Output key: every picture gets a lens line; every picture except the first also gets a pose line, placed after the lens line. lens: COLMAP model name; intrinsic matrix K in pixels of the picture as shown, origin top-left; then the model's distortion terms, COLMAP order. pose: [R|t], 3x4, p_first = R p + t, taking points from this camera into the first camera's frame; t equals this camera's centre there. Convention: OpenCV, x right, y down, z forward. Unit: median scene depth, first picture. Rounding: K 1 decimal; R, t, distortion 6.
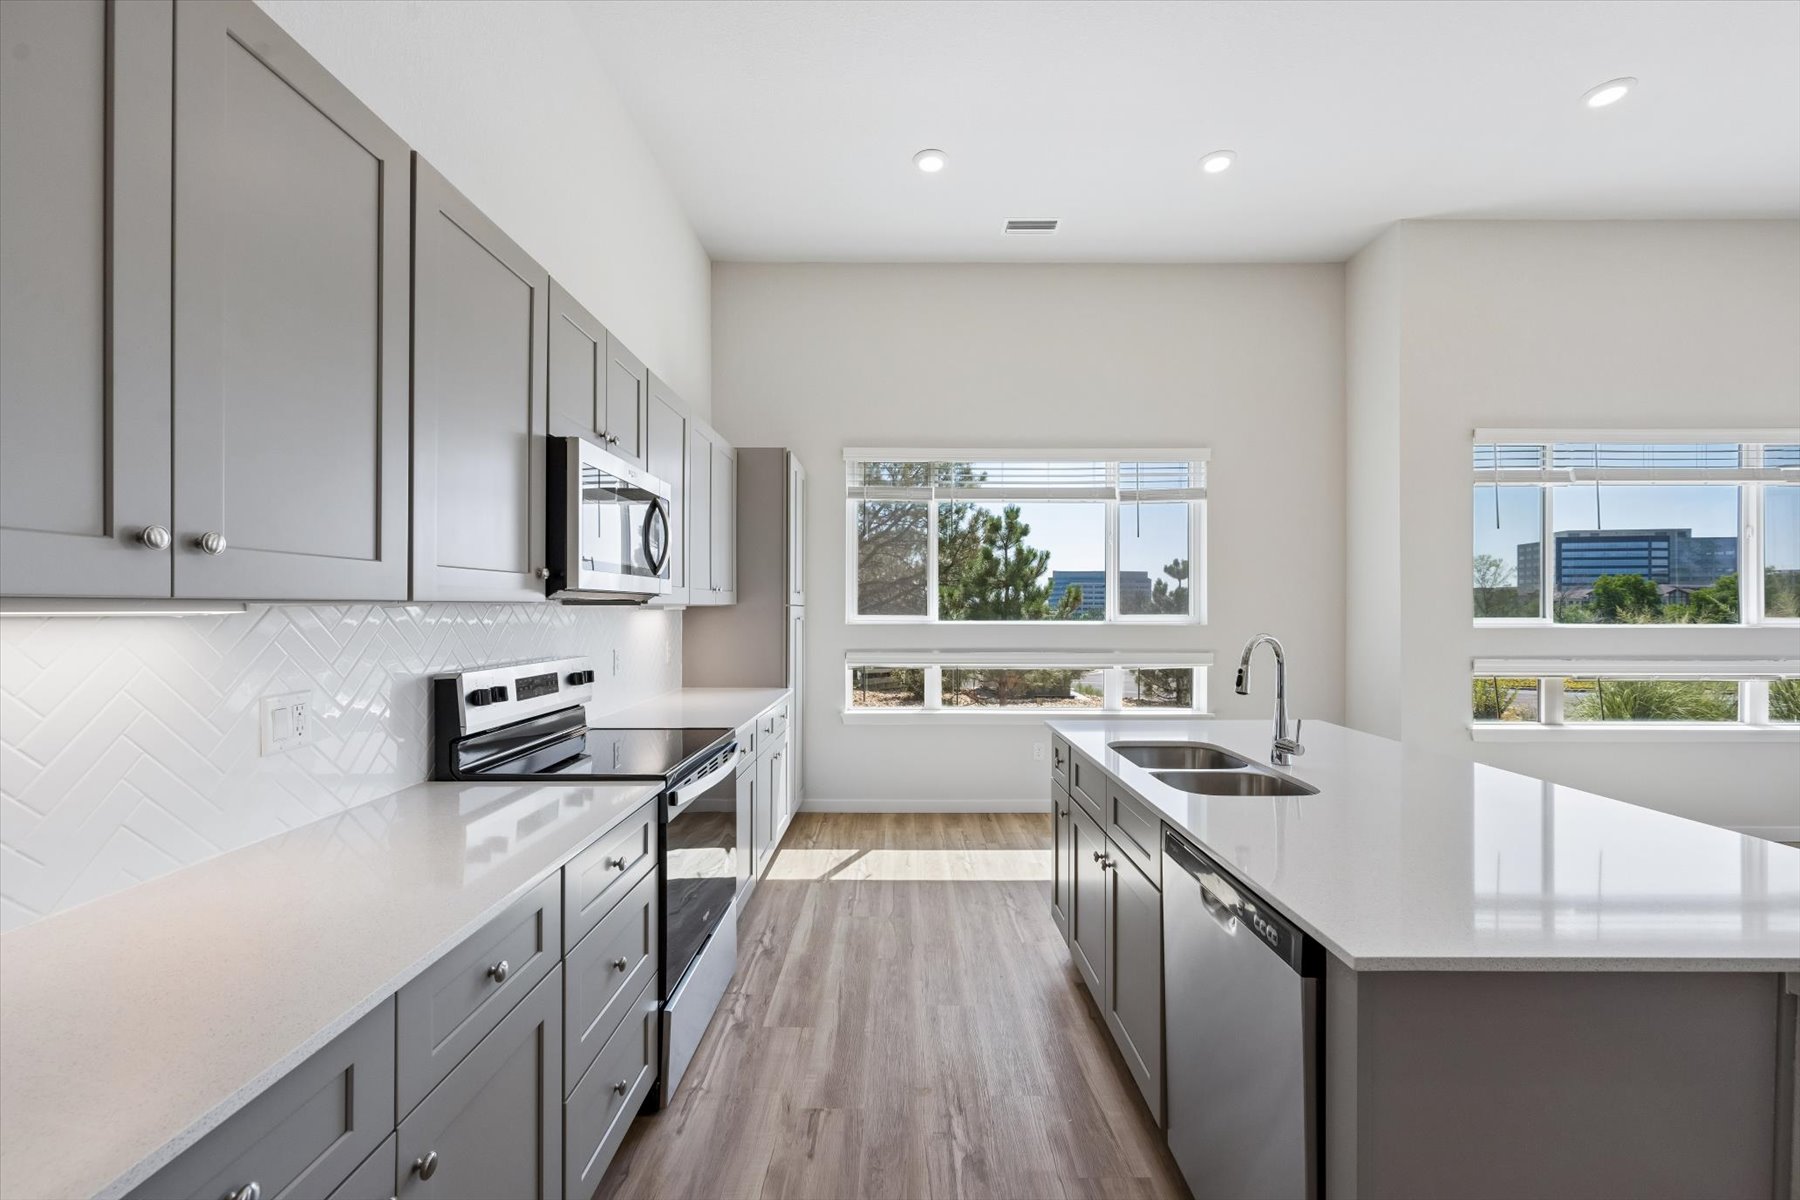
lens RADIAL K [[721.5, 0, 905.9], [0, 721.5, 605.4], [0, 0, 1]] dist [0.001598, -0.000015]
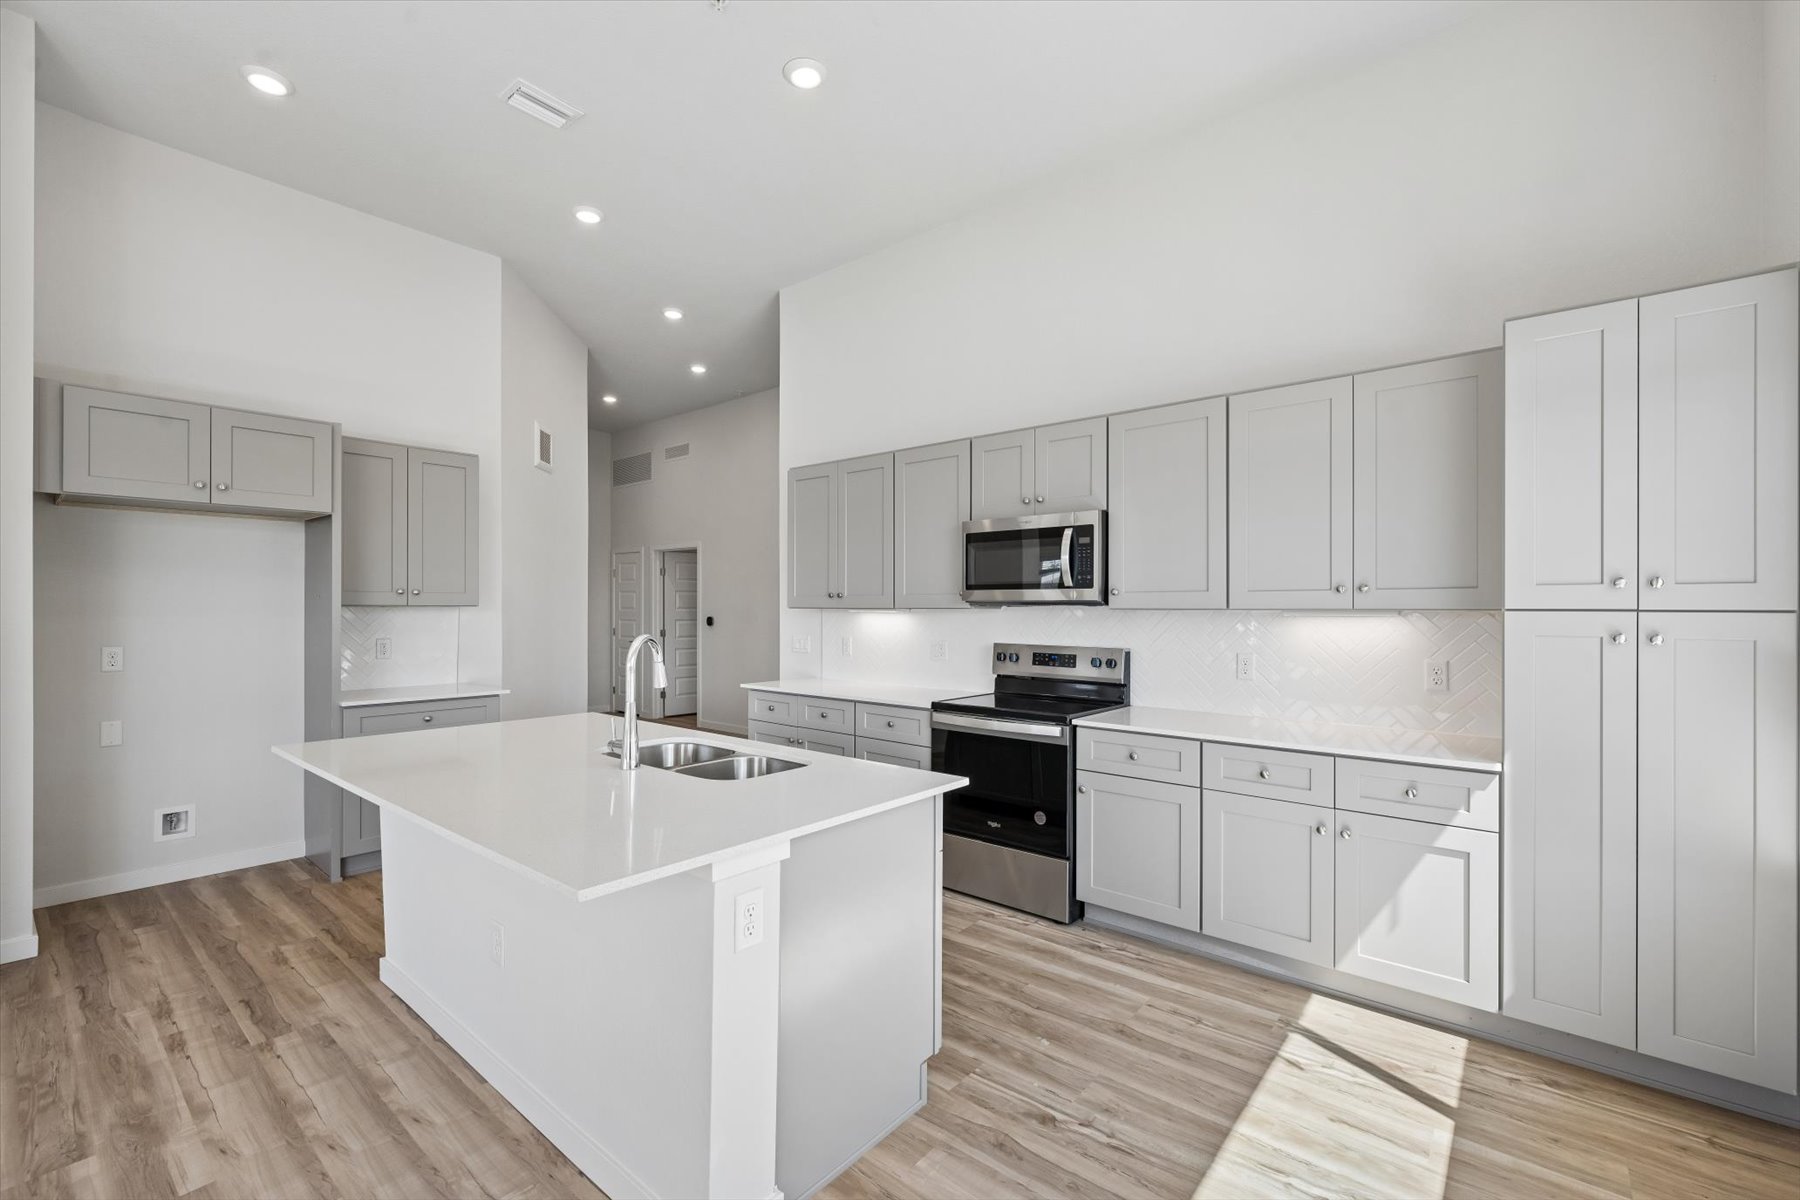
lens RADIAL K [[758.7, 0, 898.0], [0, 758.7, 612.2], [0, 0, 1]] dist [-0.000608, -0.000068]
pose [[-0.642653, -0.001009, -0.766157, 0.539493], [-0.004565, 0.999986, 0.002512, 0.001162], [0.766144, 0.005111, -0.642649, 0.974678]]
